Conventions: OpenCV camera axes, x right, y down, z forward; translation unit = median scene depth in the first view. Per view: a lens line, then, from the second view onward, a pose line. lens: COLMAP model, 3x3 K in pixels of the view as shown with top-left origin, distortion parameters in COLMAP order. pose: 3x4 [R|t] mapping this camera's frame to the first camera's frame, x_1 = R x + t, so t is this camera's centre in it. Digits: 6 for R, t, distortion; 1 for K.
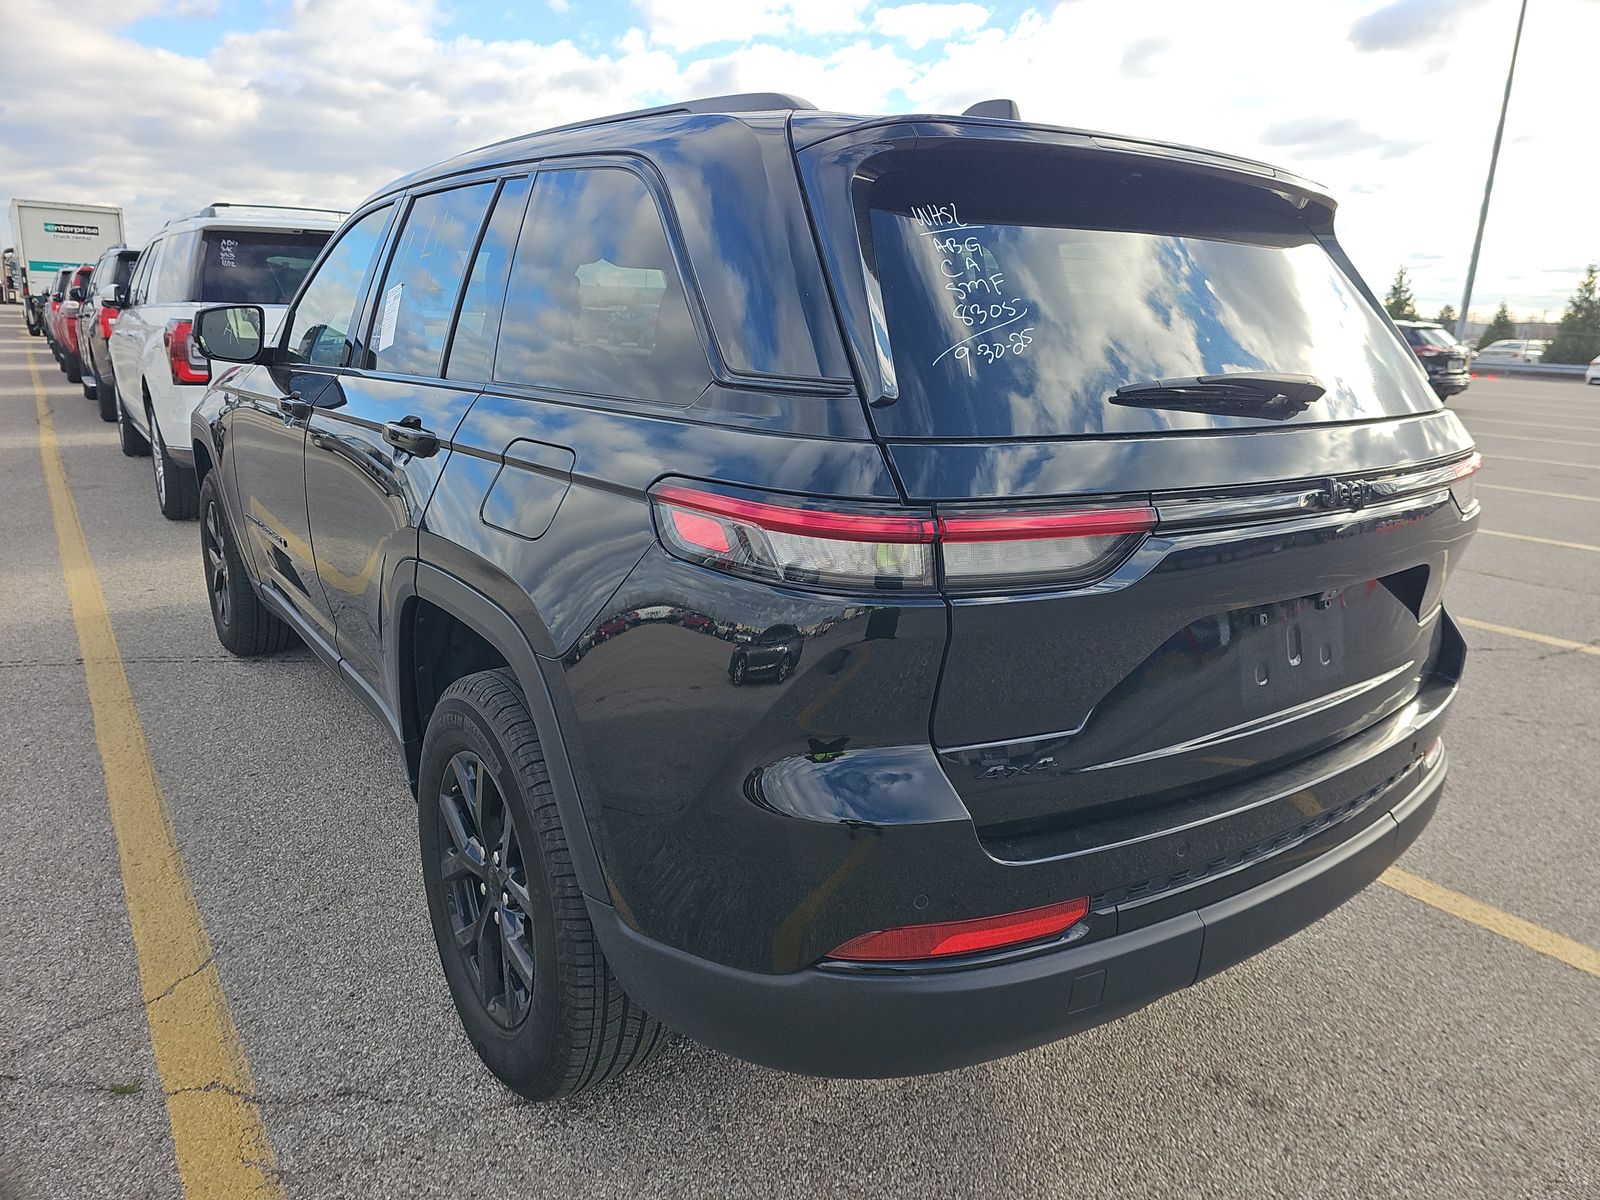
lens RADIAL K [[1065.2, 0, 851.4], [0, 1065.2, 535.9], [0, 0, 1]] dist [0.052394, -0.048086]
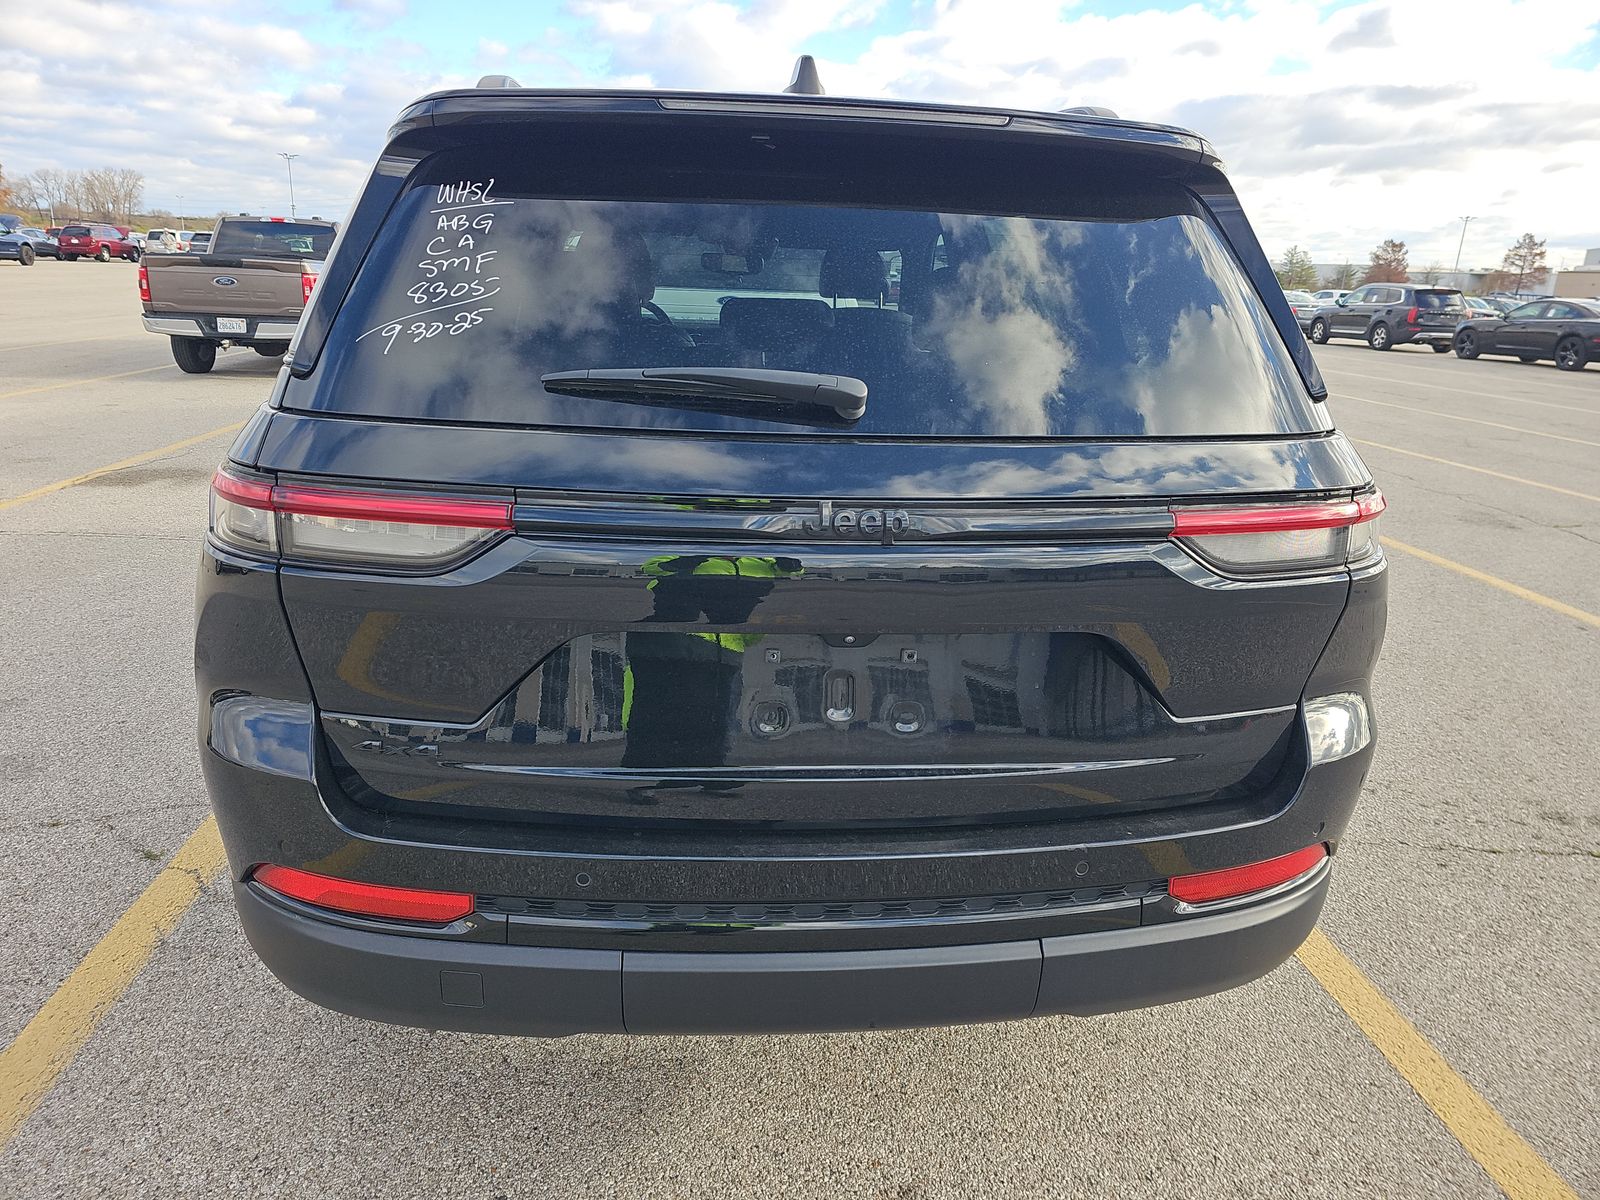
lens RADIAL K [[1065.2, 0, 837.5], [0, 1065.2, 554.2], [0, 0, 1]] dist [0.052394, -0.048086]
pose [[0.860850, 0.129487, -0.492108, 0.947605], [-0.111831, 0.991580, 0.065285, -0.072906], [0.496419, -0.001168, 0.868082, 0.316614]]
